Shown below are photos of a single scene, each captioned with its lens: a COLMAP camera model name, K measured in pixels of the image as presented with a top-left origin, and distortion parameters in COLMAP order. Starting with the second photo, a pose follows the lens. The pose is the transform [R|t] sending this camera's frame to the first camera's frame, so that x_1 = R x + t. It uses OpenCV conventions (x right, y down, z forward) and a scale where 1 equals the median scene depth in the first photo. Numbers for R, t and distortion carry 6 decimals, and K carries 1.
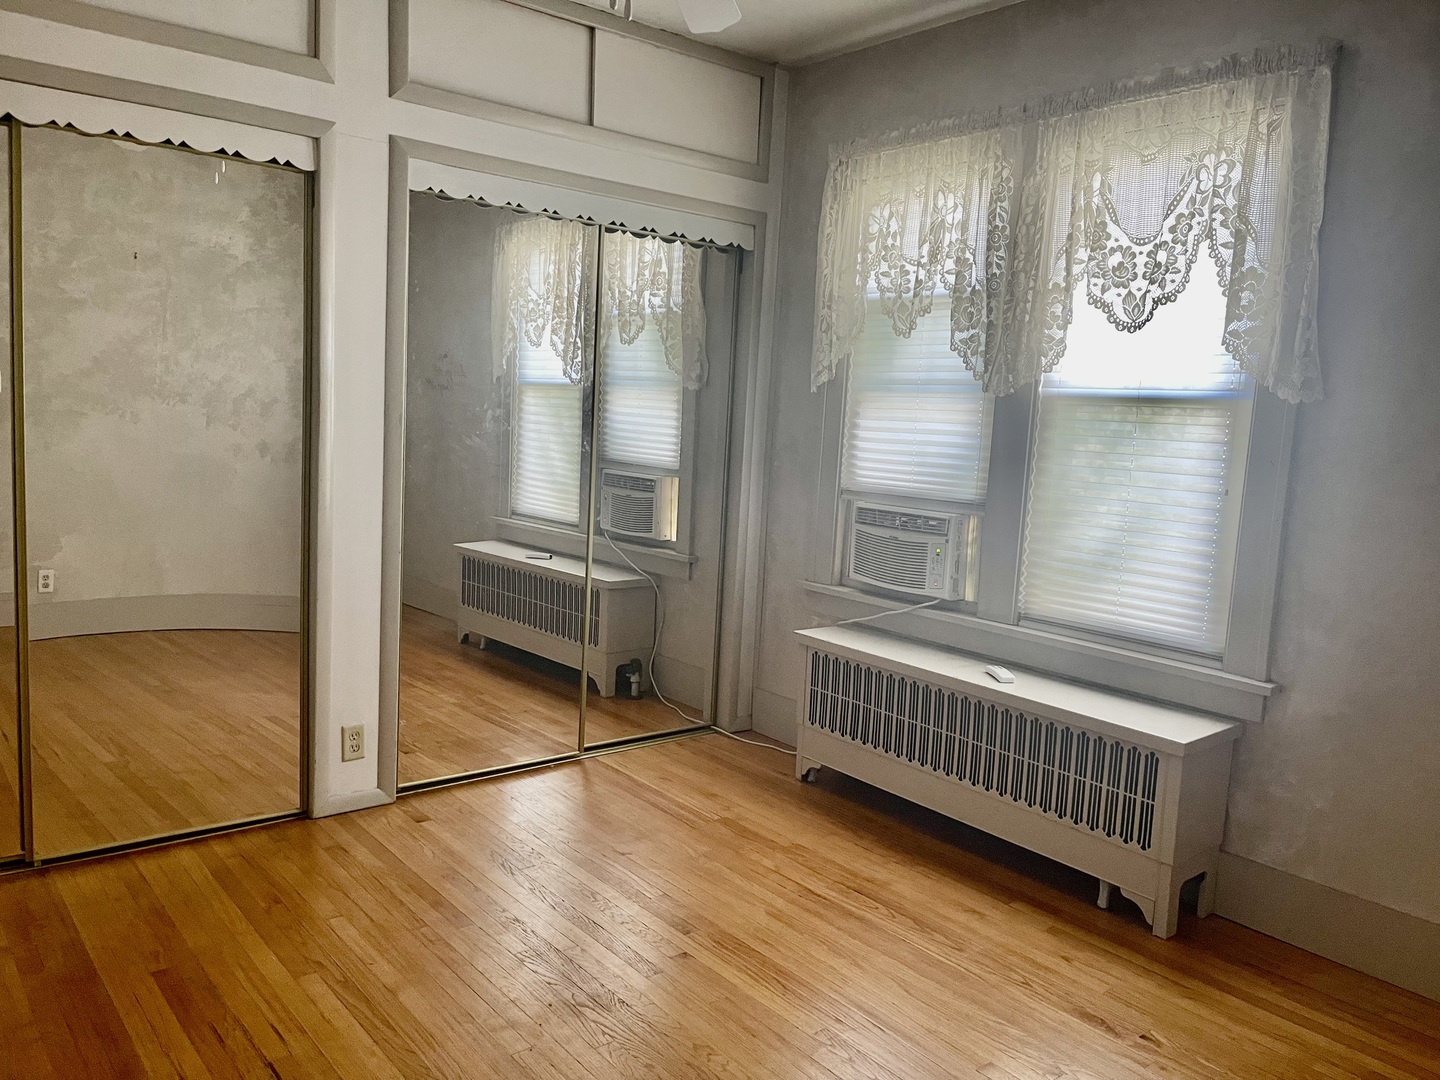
lens RADIAL K [[1100.6, 0, 727.3], [0, 1100.6, 541.6], [0, 0, 1]] dist [0.082594, -0.108438]
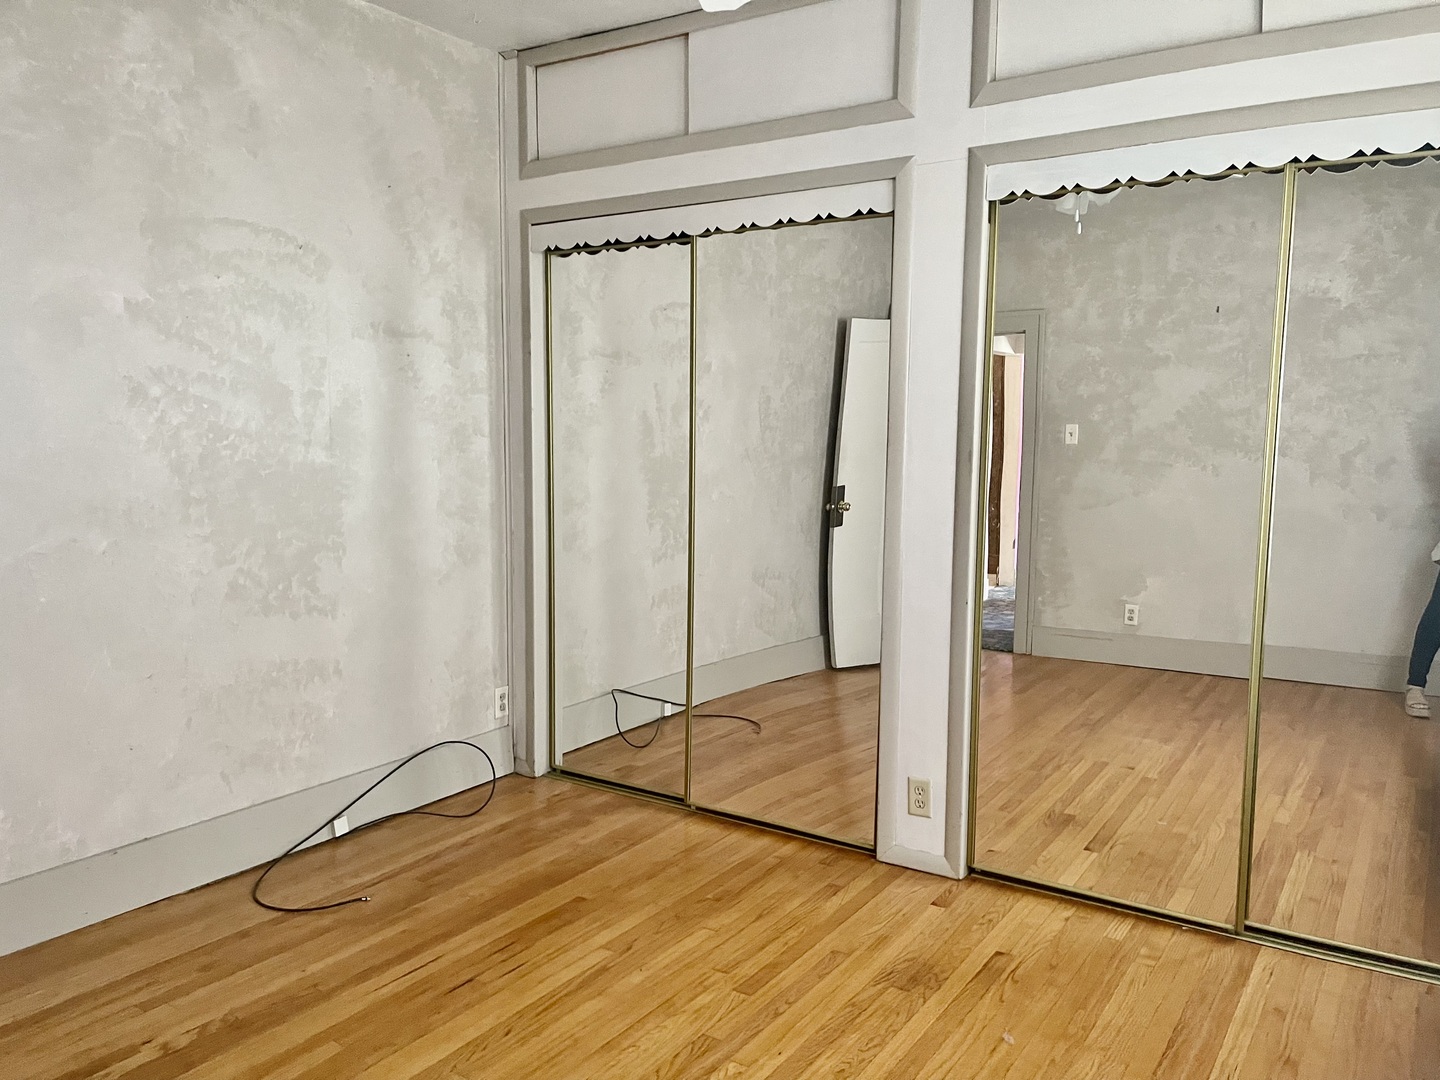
lens RADIAL K [[1100.6, 0, 727.3], [0, 1100.6, 541.6], [0, 0, 1]] dist [0.082594, -0.108438]
pose [[0.292912, 0.048138, -0.954927, 0.528552], [-0.104008, 0.994409, 0.018225, -0.037788], [0.950466, 0.093982, 0.296282, 0.566259]]
